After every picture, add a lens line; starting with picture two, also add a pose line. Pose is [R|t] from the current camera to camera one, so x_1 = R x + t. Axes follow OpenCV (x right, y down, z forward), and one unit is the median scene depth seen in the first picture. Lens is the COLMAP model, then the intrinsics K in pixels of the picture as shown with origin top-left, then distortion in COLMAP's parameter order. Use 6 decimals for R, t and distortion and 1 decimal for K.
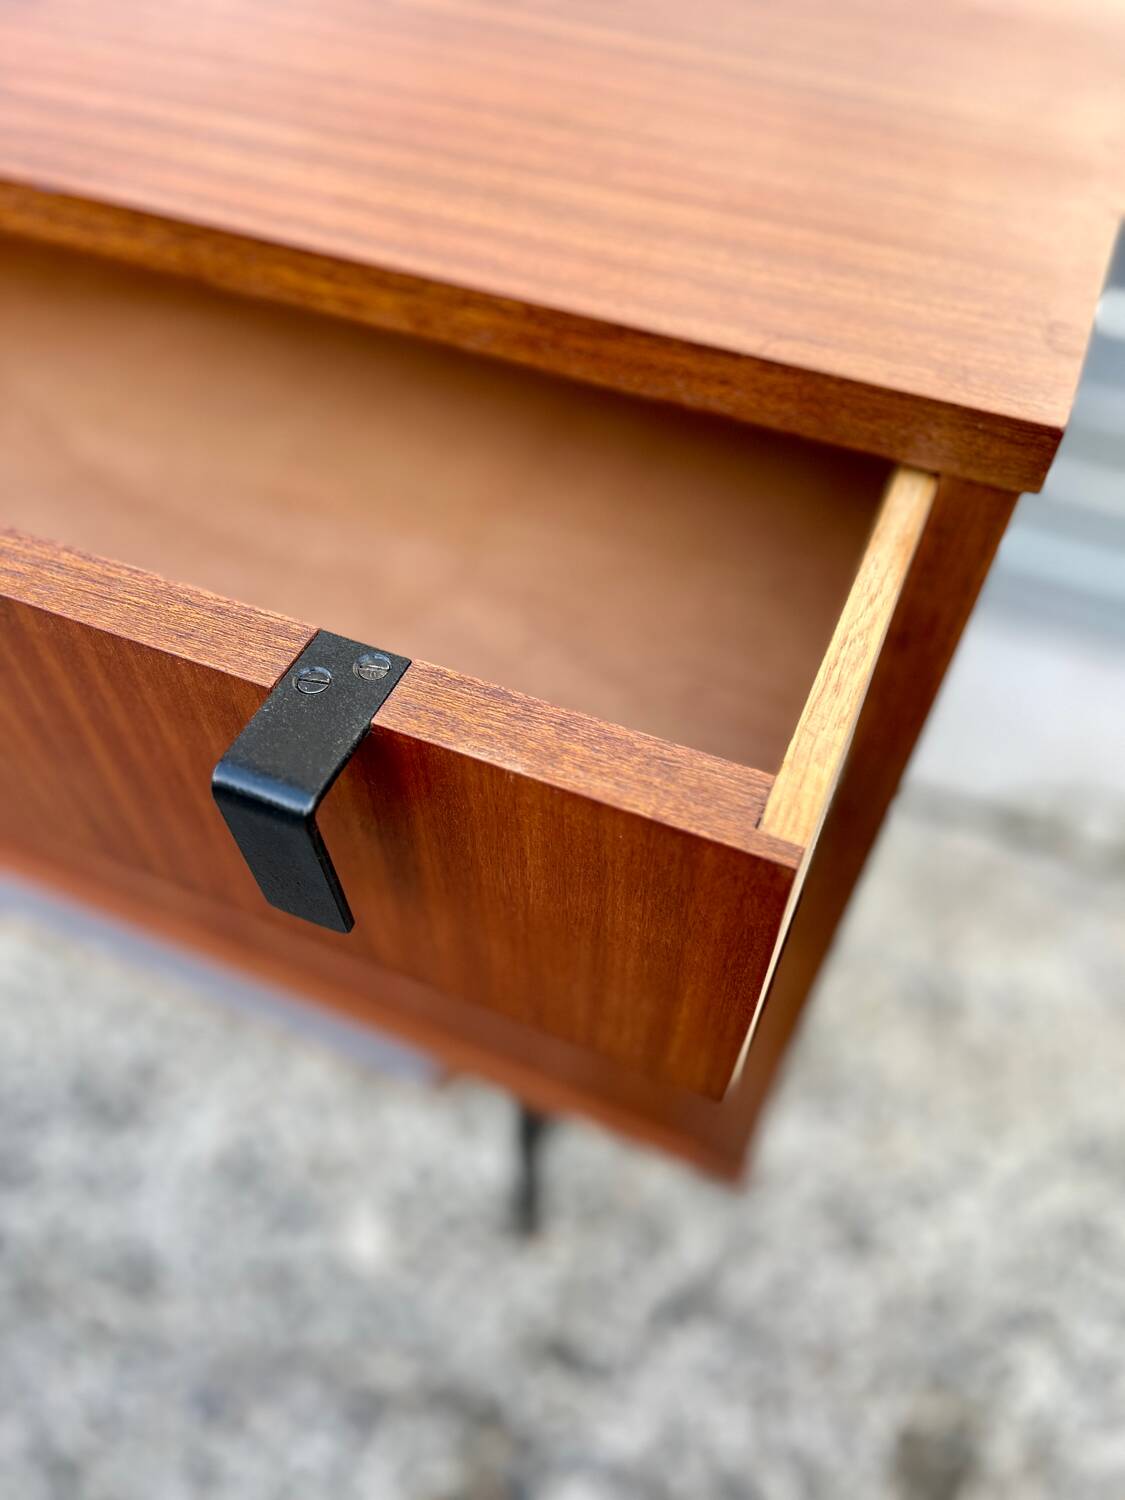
lens RADIAL K [[1131.1, 0, 562.5], [0, 1131.1, 750.0], [0, 0, 1]] dist [0.046591, -0.057100]
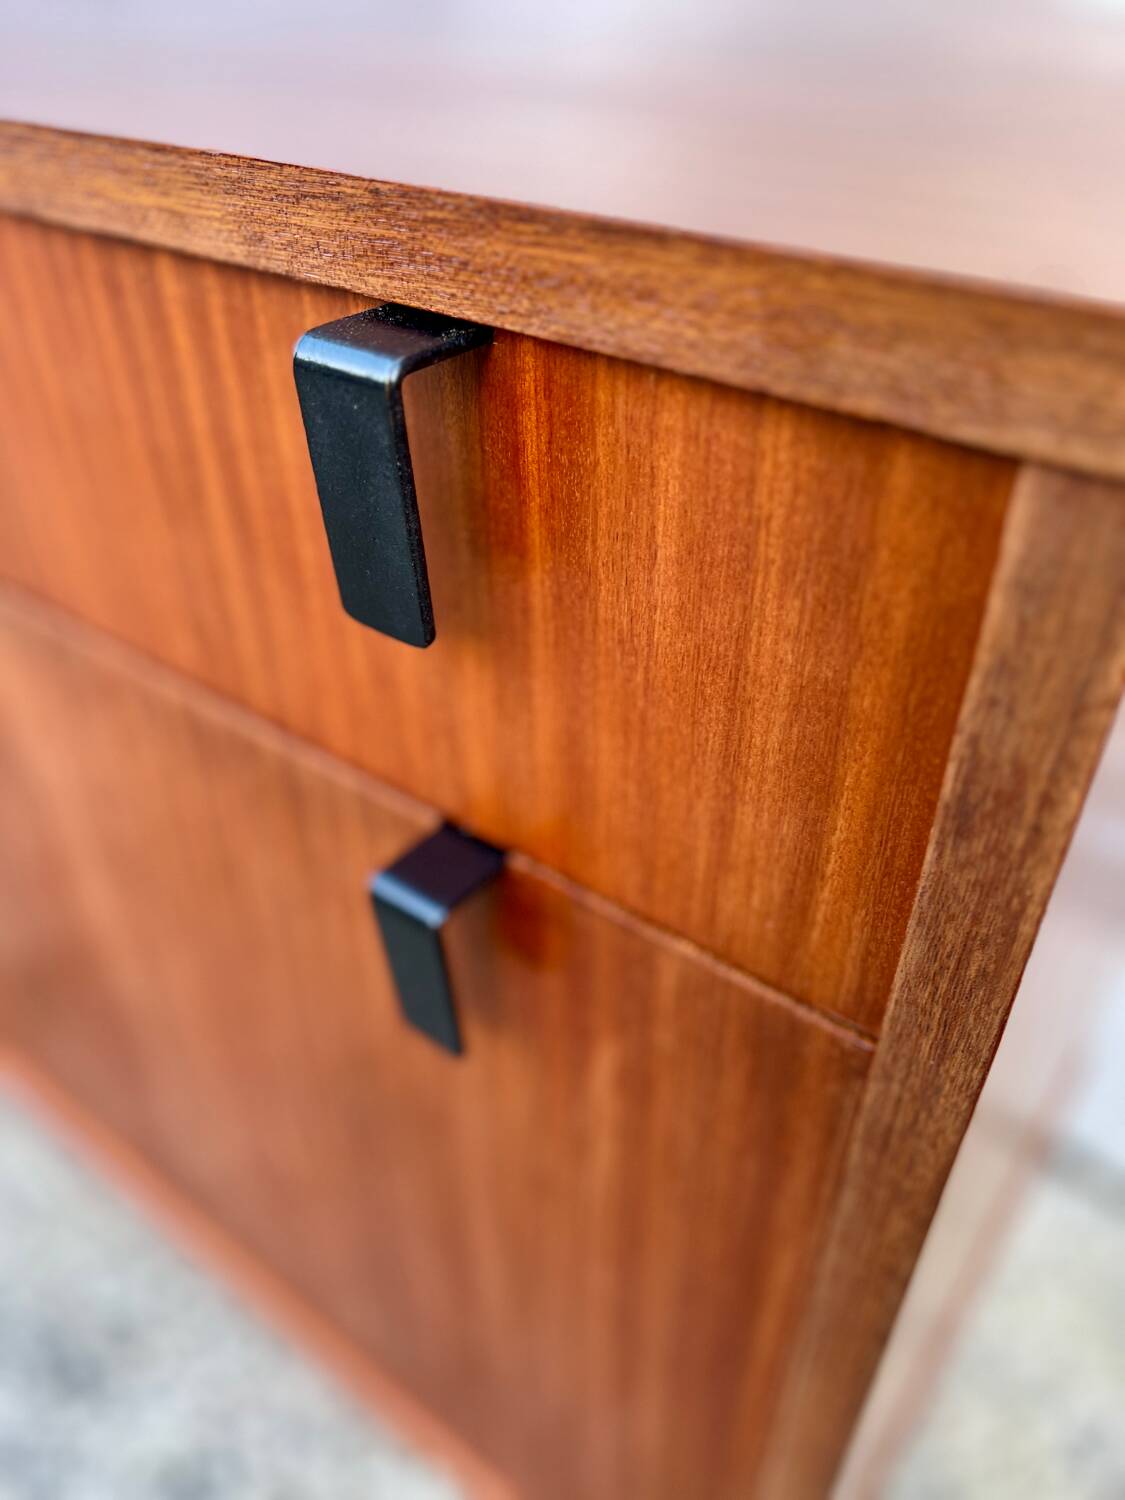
lens RADIAL K [[1131.1, 0, 562.5], [0, 1131.1, 750.0], [0, 0, 1]] dist [0.046591, -0.057100]
pose [[0.971737, 0.137886, -0.191612, 0.244359], [-0.182625, 0.953424, -0.240065, 0.046012], [0.149586, 0.268273, 0.951658, 0.502700]]
